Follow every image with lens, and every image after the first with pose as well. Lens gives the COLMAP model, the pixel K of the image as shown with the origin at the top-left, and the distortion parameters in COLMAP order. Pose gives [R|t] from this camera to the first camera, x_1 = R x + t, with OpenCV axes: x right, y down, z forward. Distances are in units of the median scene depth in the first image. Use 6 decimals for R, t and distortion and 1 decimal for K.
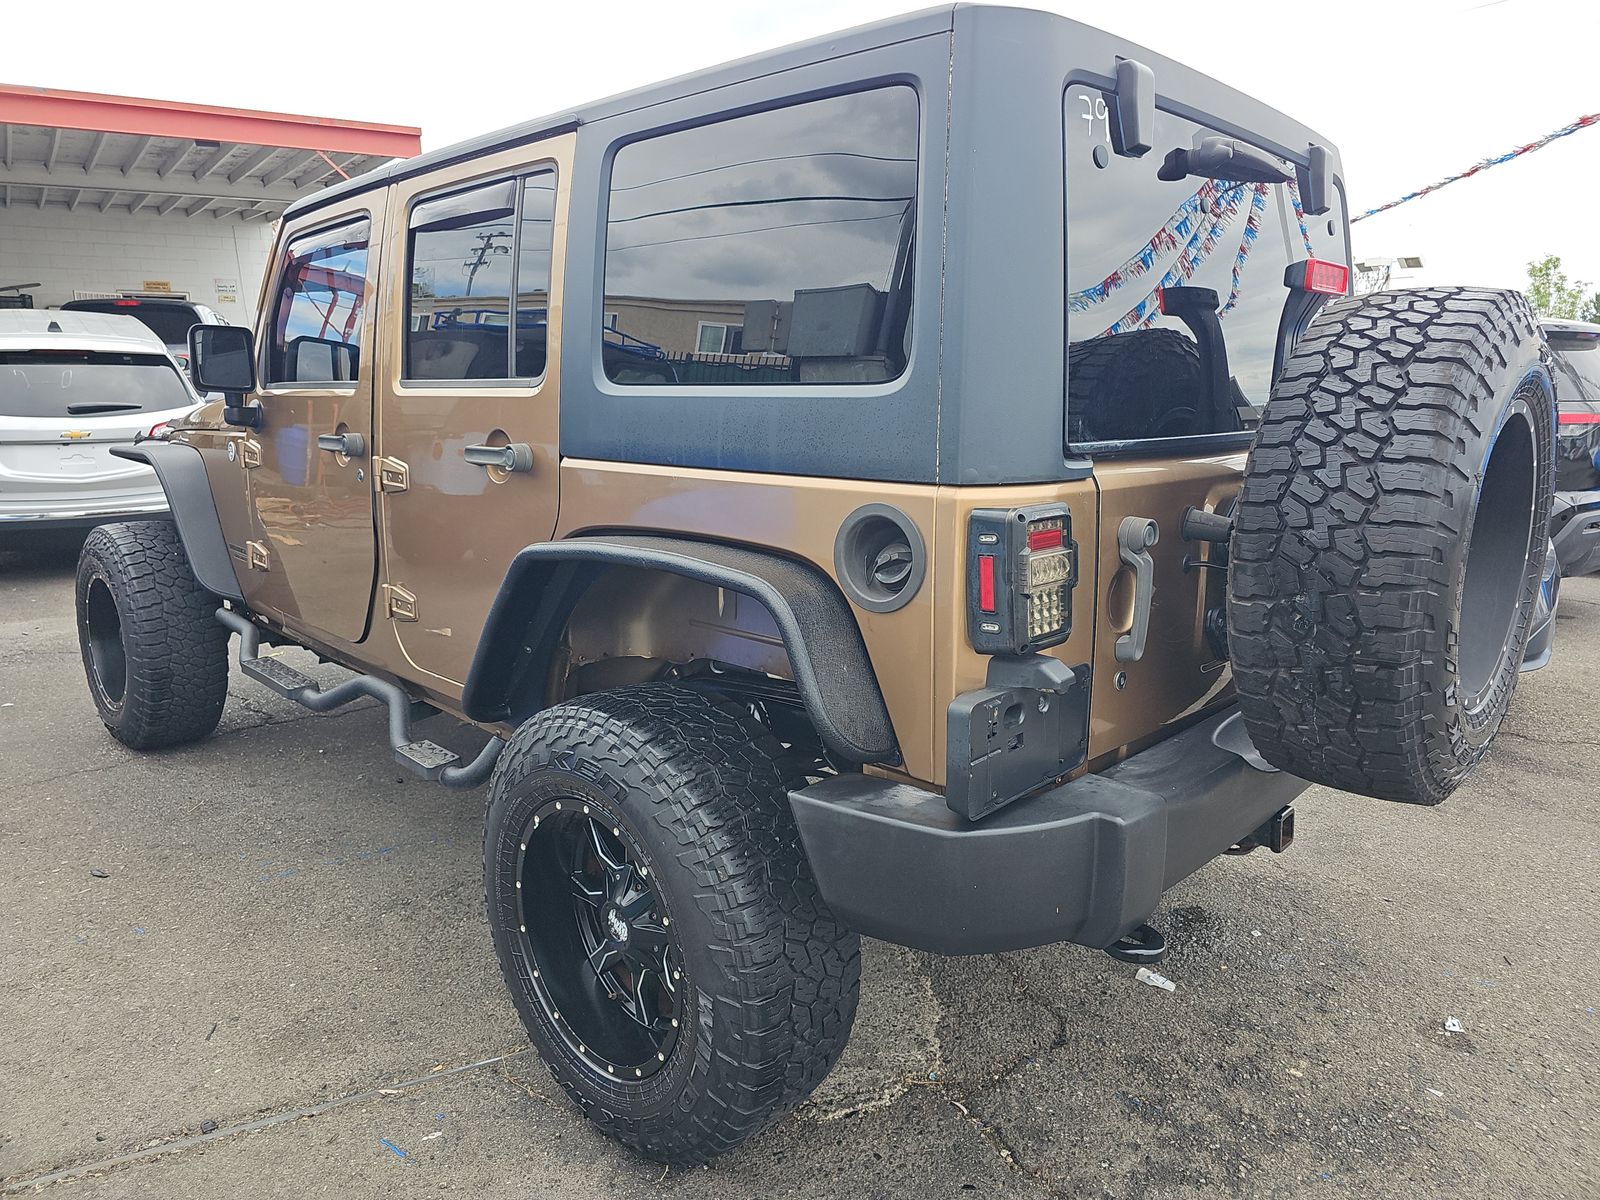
lens RADIAL K [[1059.7, 0, 796.4], [0, 1059.7, 576.8], [0, 0, 1]] dist [0.041165, -0.038231]
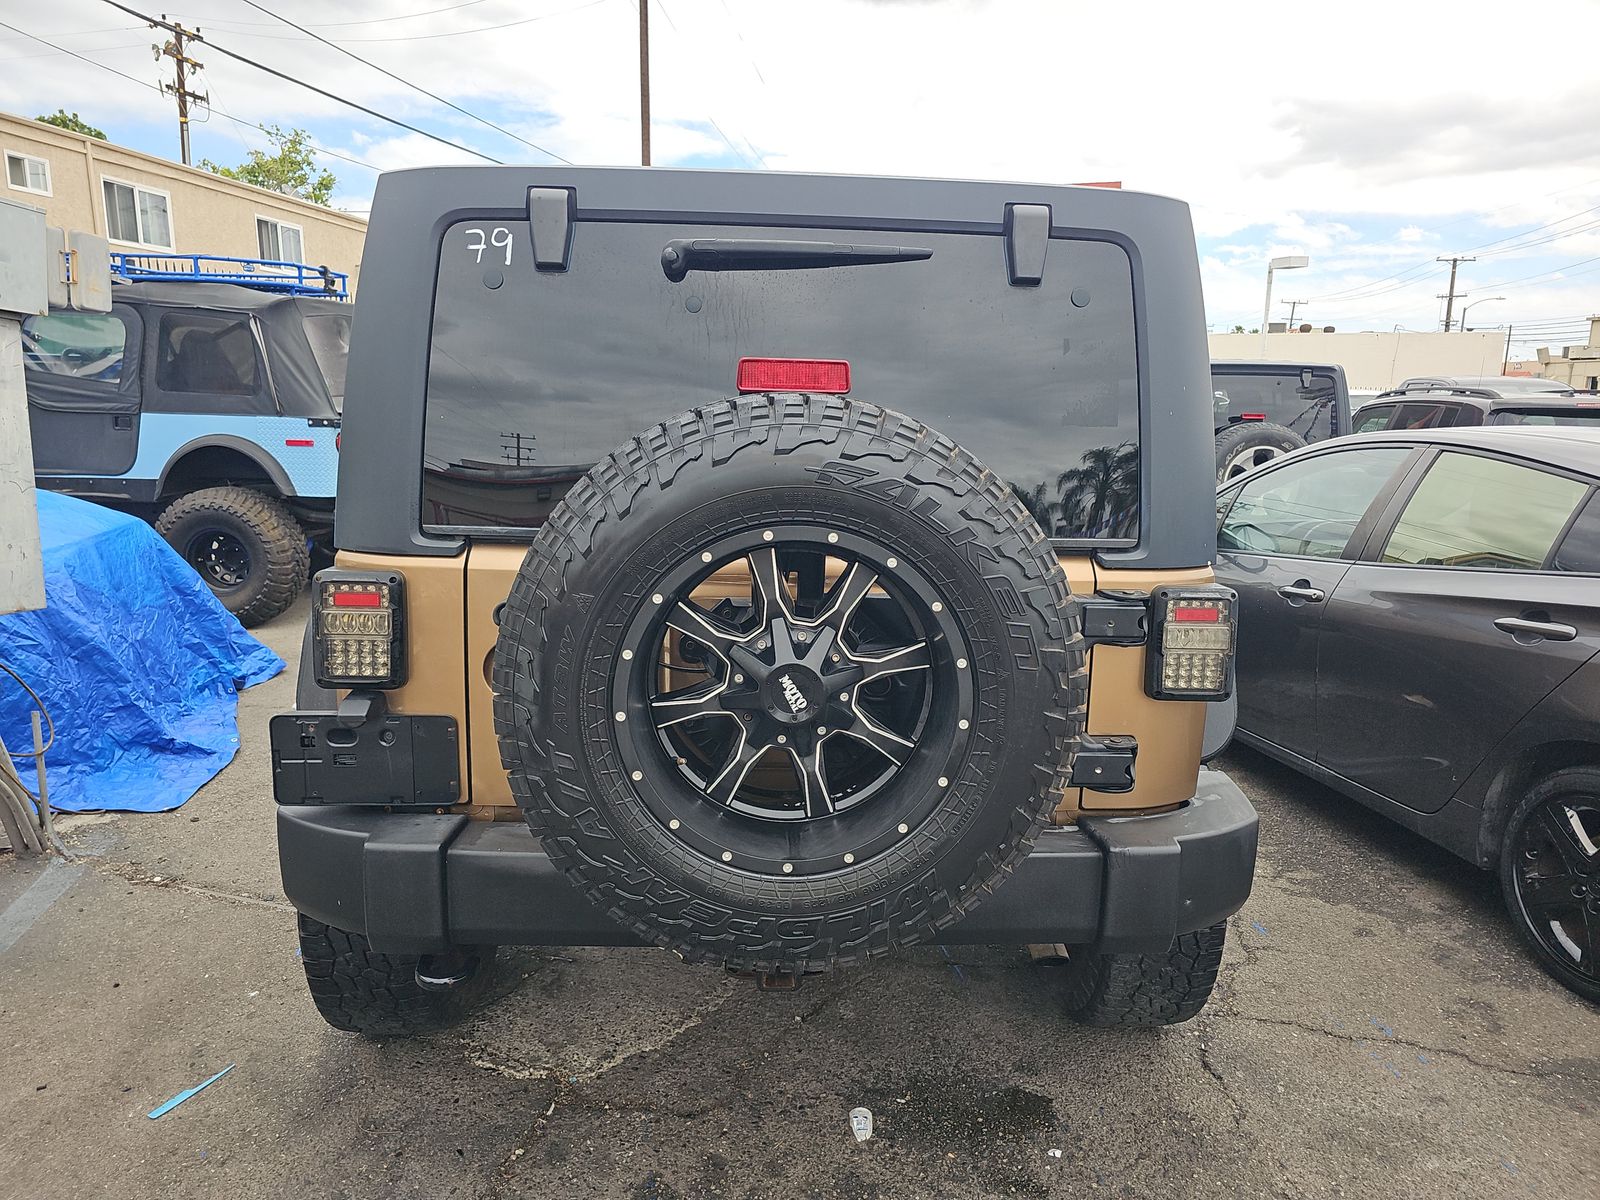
lens RADIAL K [[1059.7, 0, 796.4], [0, 1059.7, 576.8], [0, 0, 1]] dist [0.041165, -0.038231]
pose [[0.715219, 0.120548, -0.688426, 1.033218], [-0.138535, 0.989921, 0.029415, -0.120743], [0.685033, 0.074333, 0.724710, 0.323891]]
